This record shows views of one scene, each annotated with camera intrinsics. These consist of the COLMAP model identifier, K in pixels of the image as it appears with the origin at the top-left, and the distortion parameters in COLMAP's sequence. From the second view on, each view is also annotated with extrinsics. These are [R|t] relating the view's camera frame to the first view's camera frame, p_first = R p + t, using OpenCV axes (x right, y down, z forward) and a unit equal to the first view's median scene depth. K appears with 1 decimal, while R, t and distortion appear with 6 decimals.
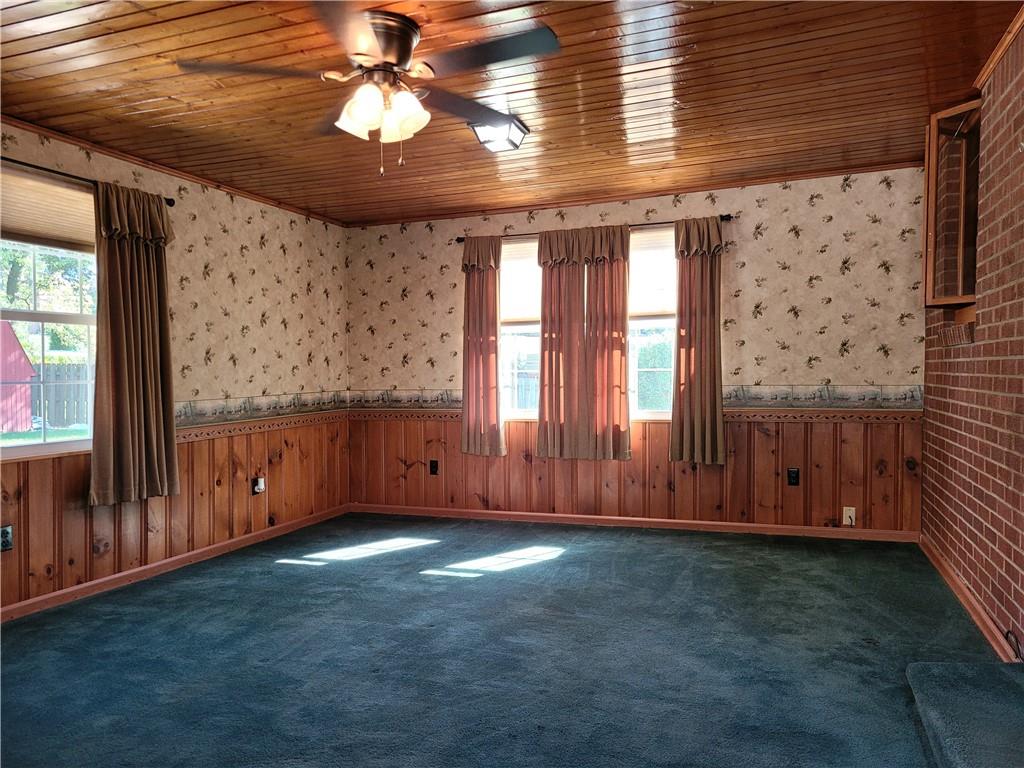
lens RADIAL K [[779.1, 0, 515.0], [0, 779.1, 384.1], [0, 0, 1]] dist [0.041279, -0.008012]
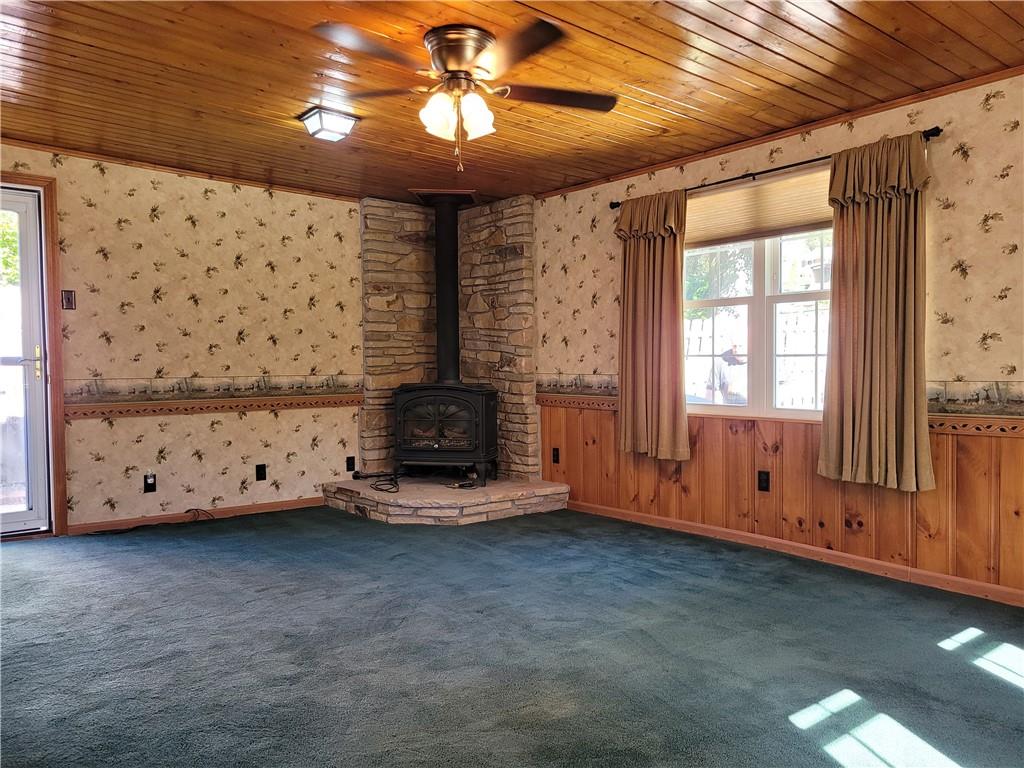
lens RADIAL K [[779.1, 0, 515.0], [0, 779.1, 384.1], [0, 0, 1]] dist [0.041279, -0.008012]
pose [[-0.532497, 0.037395, -0.845606, 0.534171], [-0.003841, 0.998907, 0.046593, -0.010846], [0.846423, 0.028059, -0.531771, 1.190143]]
